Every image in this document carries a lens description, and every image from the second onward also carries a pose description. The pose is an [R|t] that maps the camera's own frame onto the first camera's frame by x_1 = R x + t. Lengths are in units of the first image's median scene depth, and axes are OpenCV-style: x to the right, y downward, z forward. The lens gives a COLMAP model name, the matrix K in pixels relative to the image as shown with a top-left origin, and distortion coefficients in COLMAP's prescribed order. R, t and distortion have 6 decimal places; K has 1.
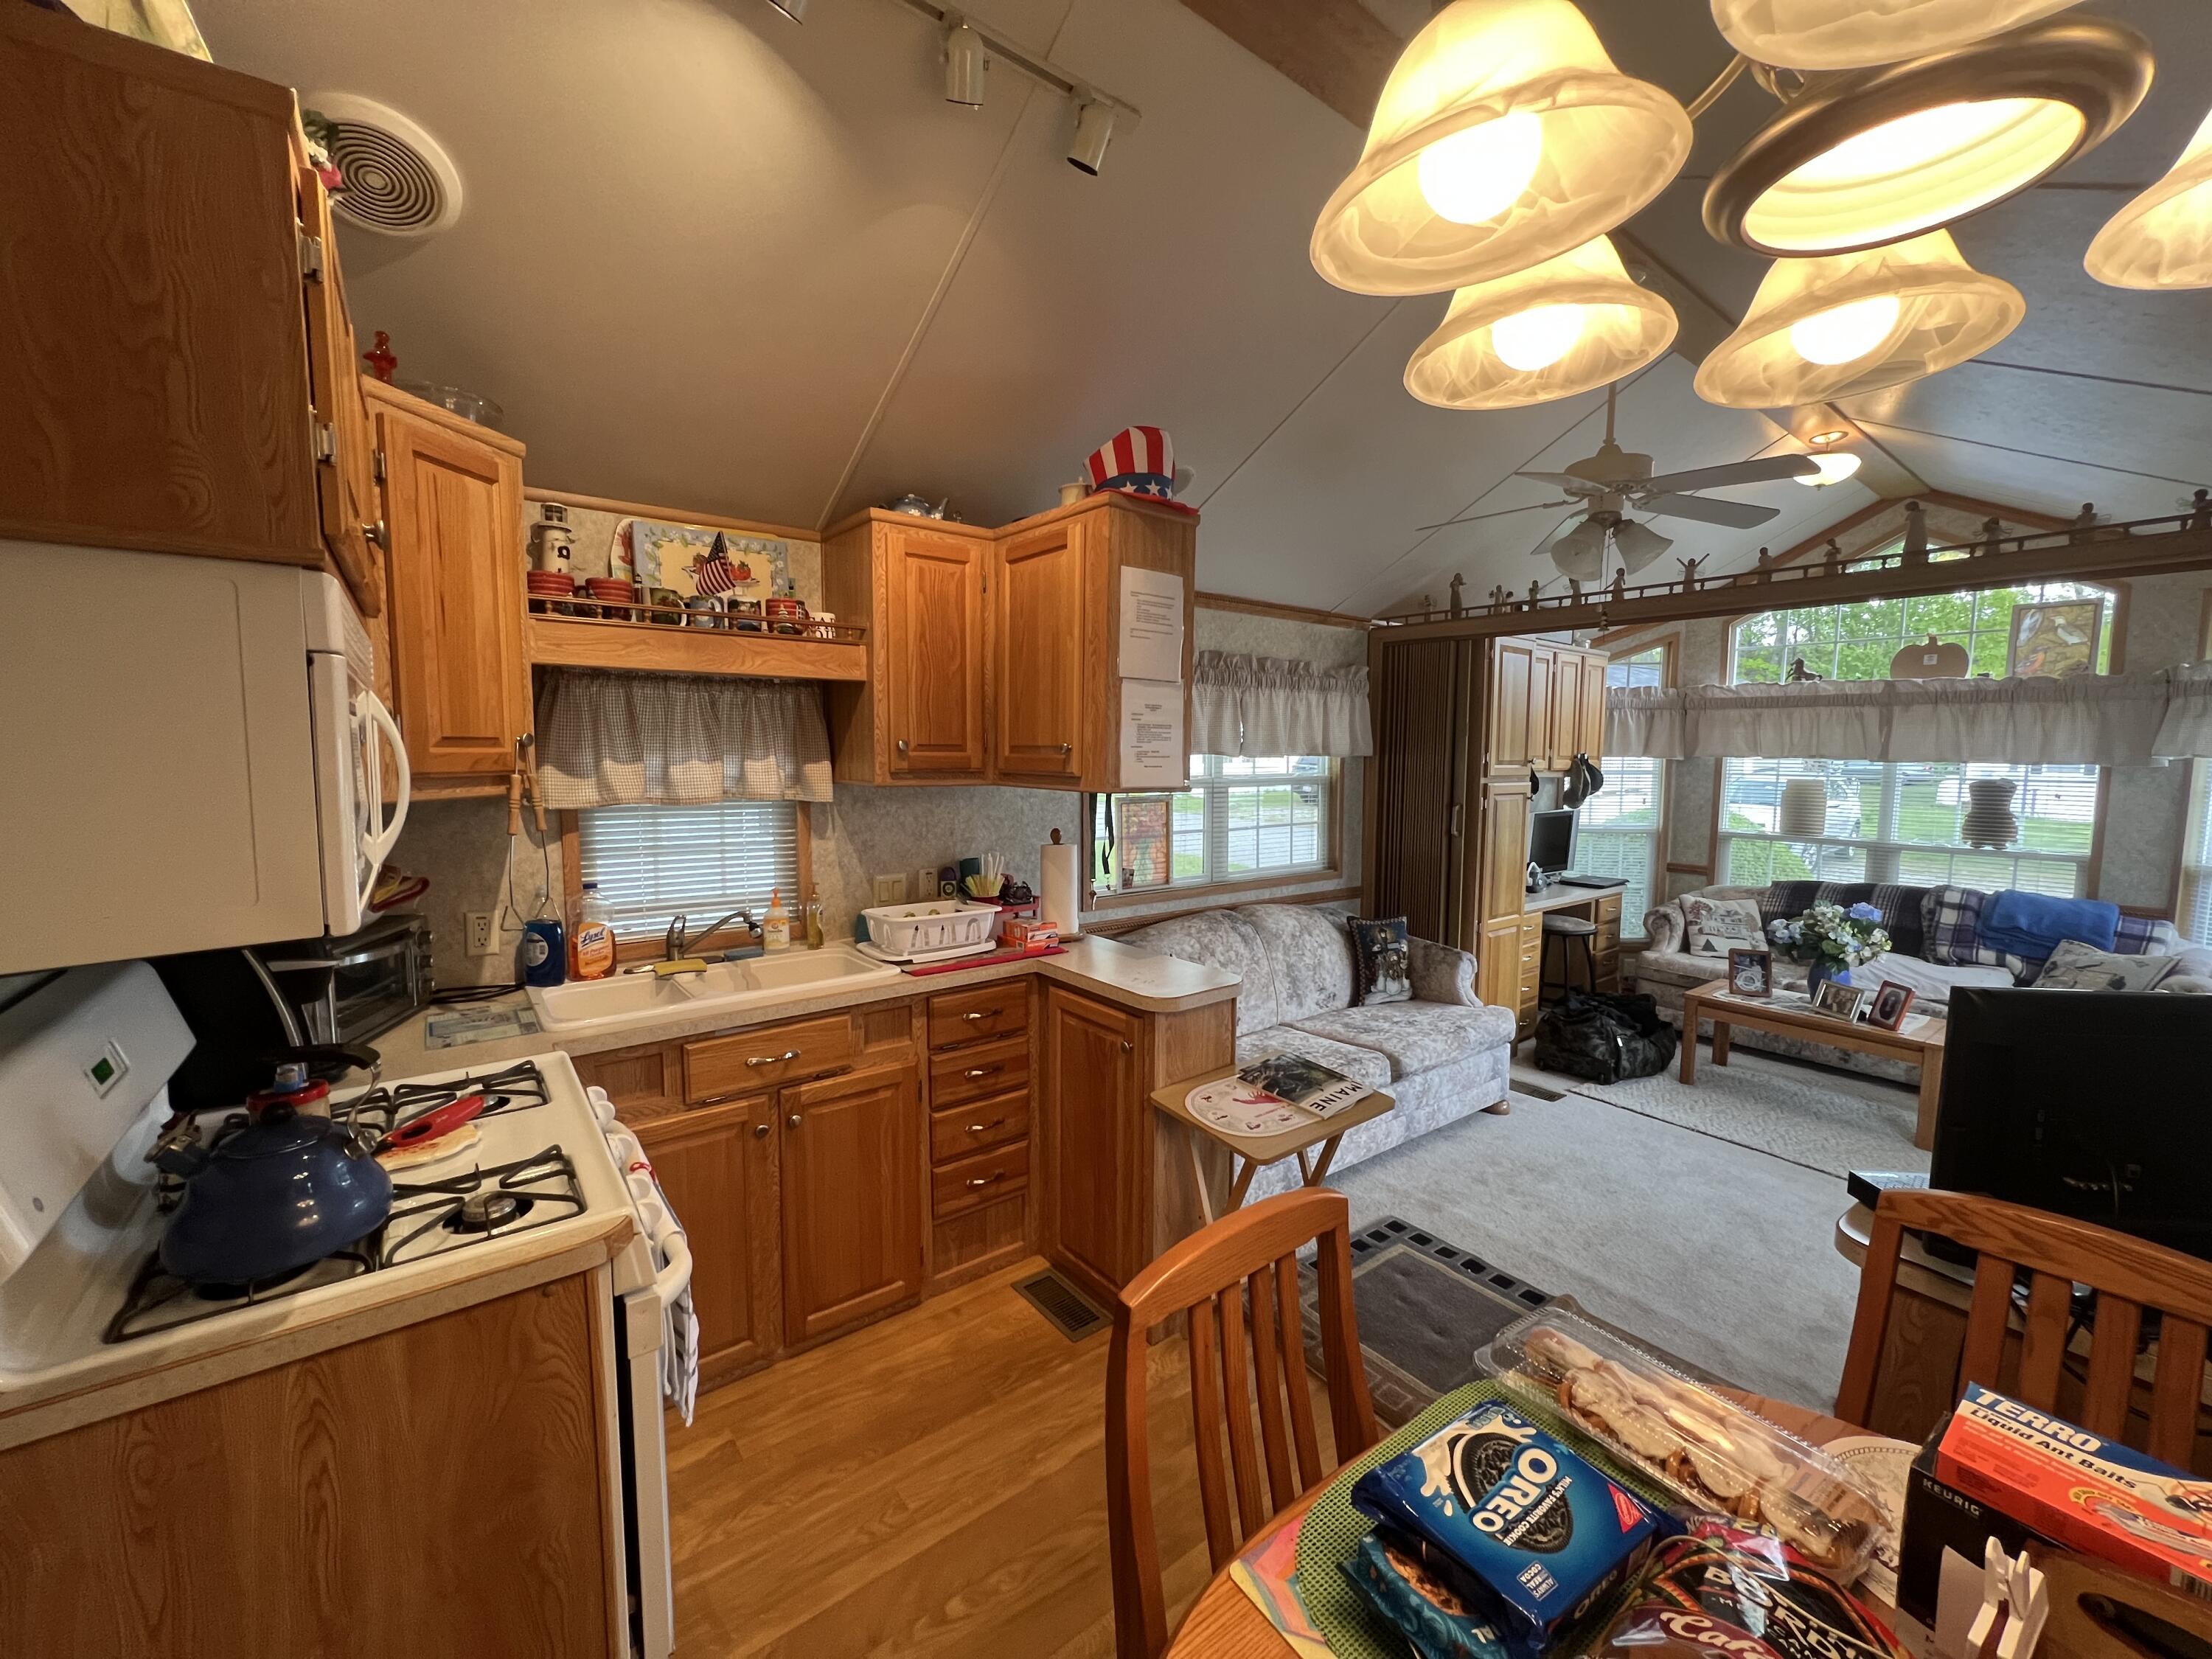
lens RADIAL K [[879.9, 0, 1097.7], [0, 879.9, 827.6], [0, 0, 1]] dist [-0.001681, -0.000206]
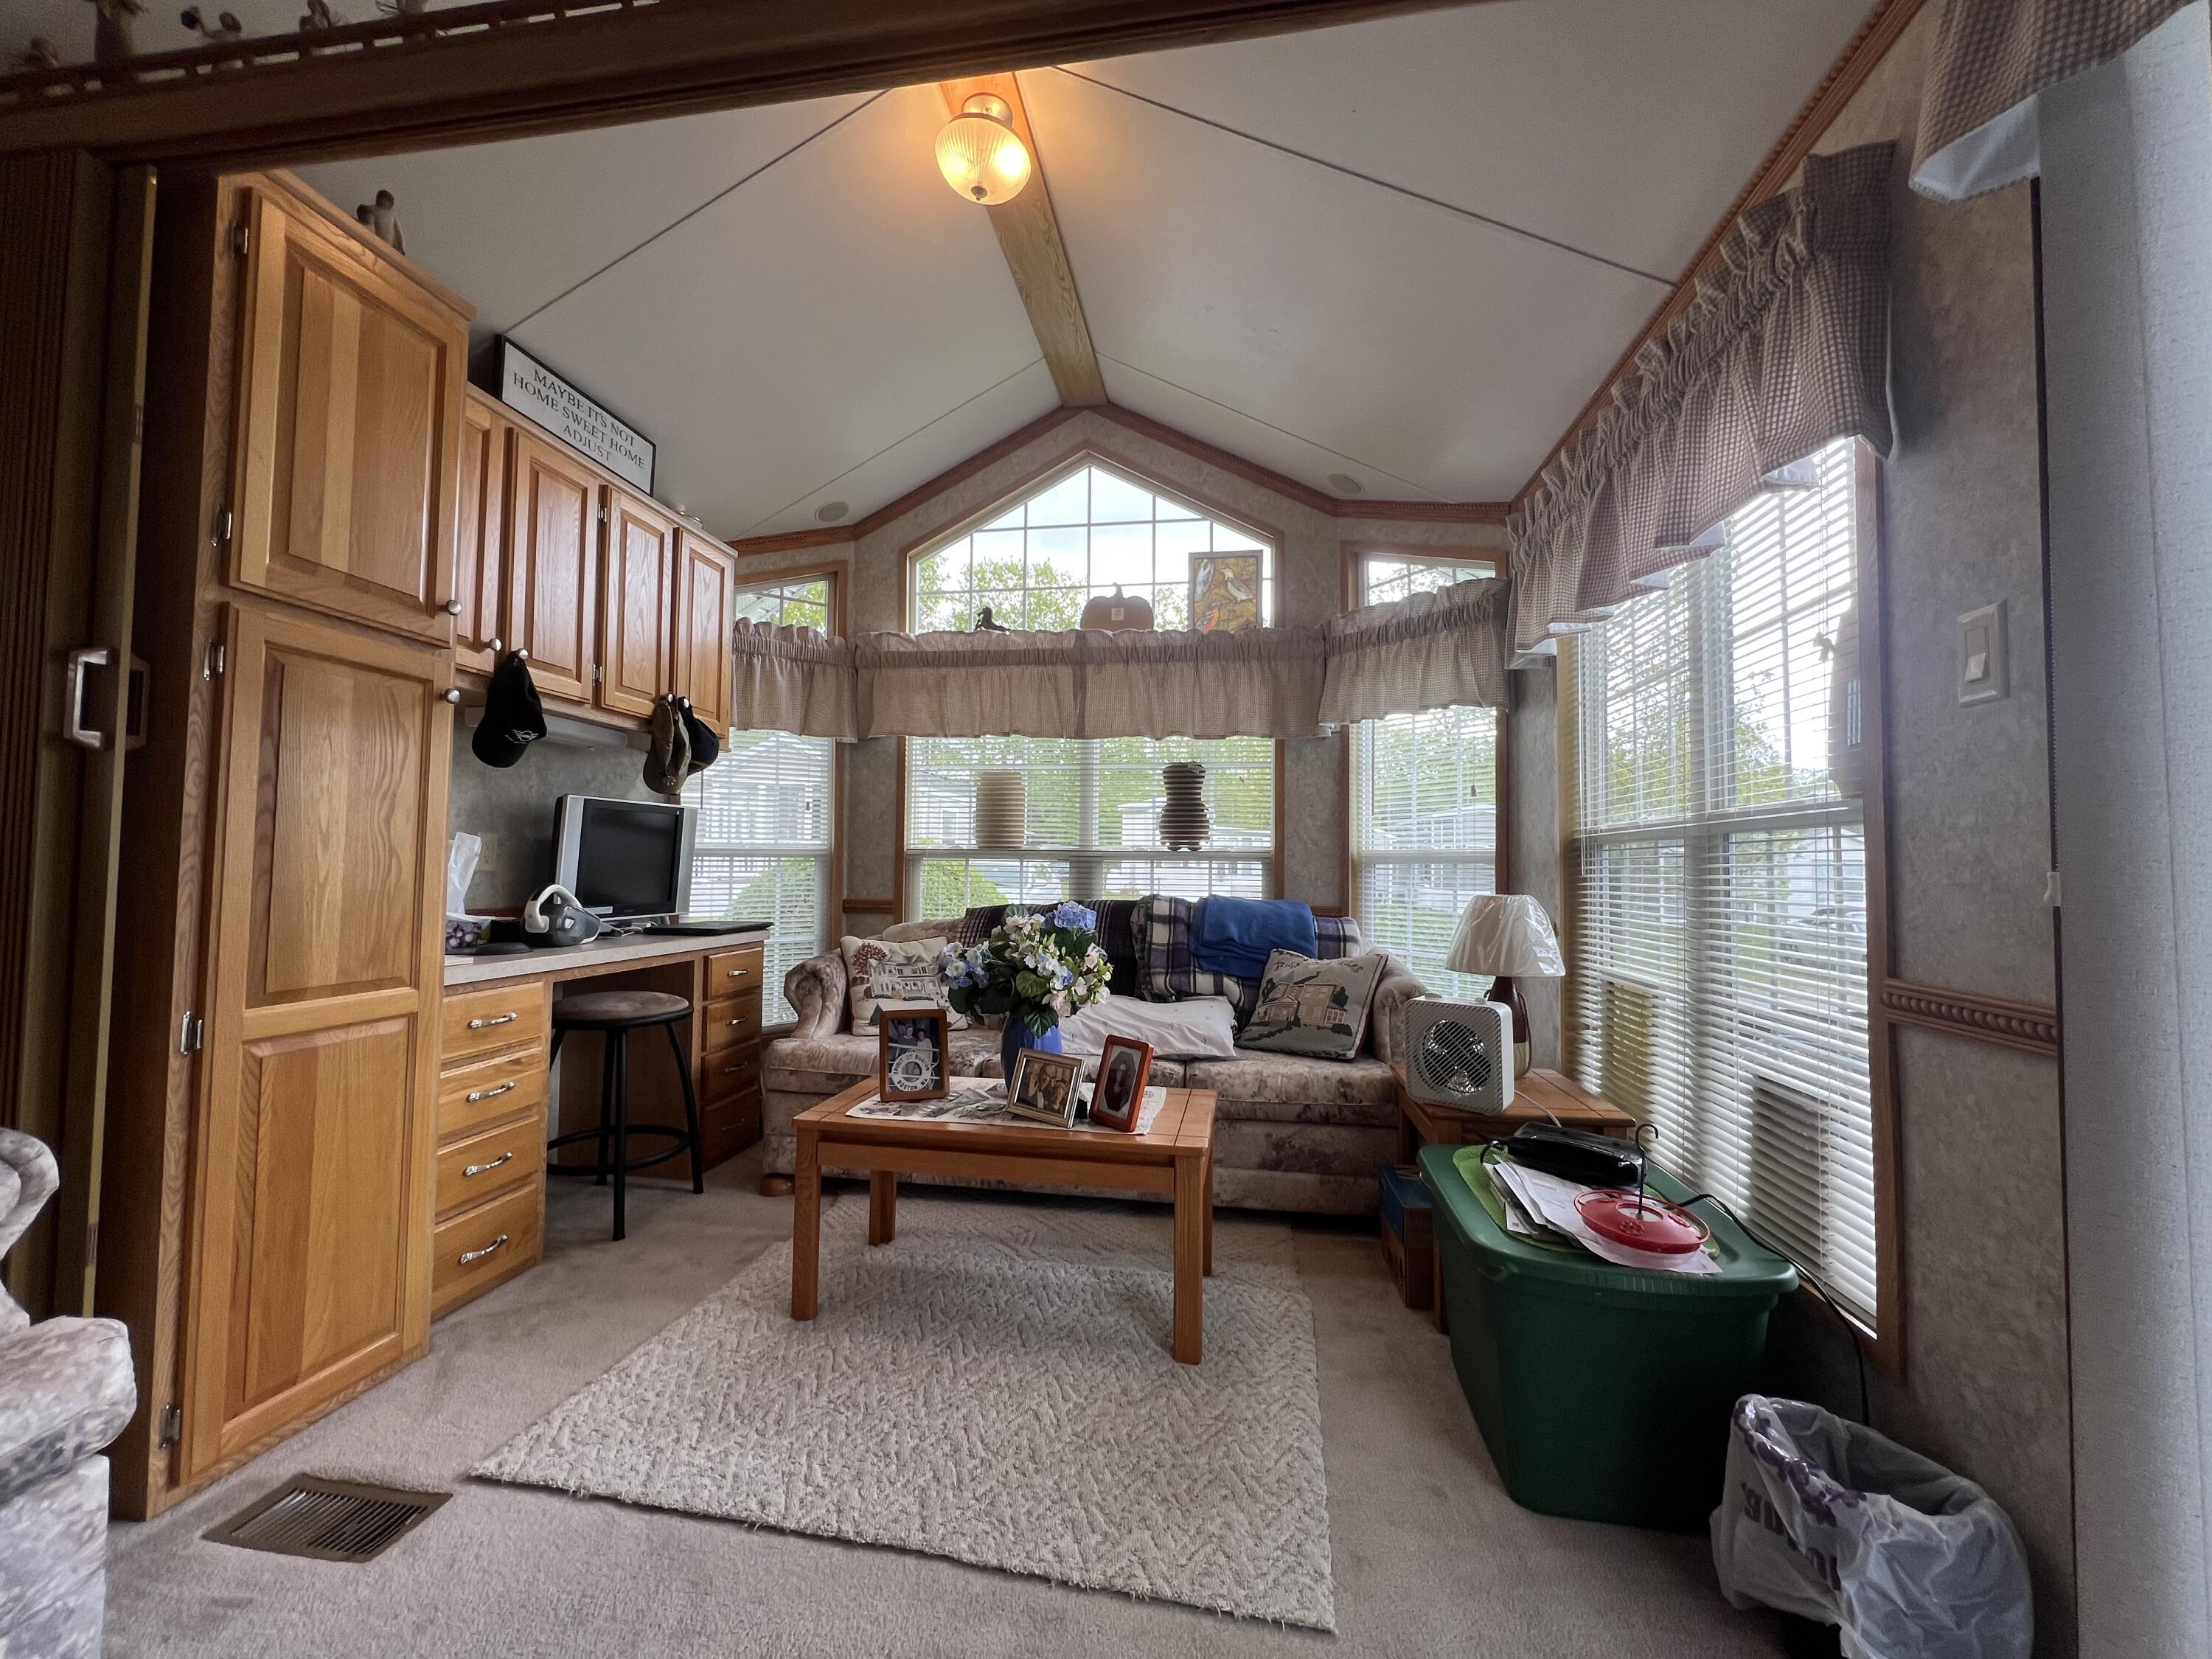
lens RADIAL K [[879.9, 0, 1101.7], [0, 879.9, 828.5], [0, 0, 1]] dist [-0.001681, -0.000206]
pose [[0.724206, 0.031793, 0.688850, 0.429861], [0.055700, 0.992976, -0.104389, 0.086783], [-0.687330, 0.113968, 0.717348, 0.500178]]
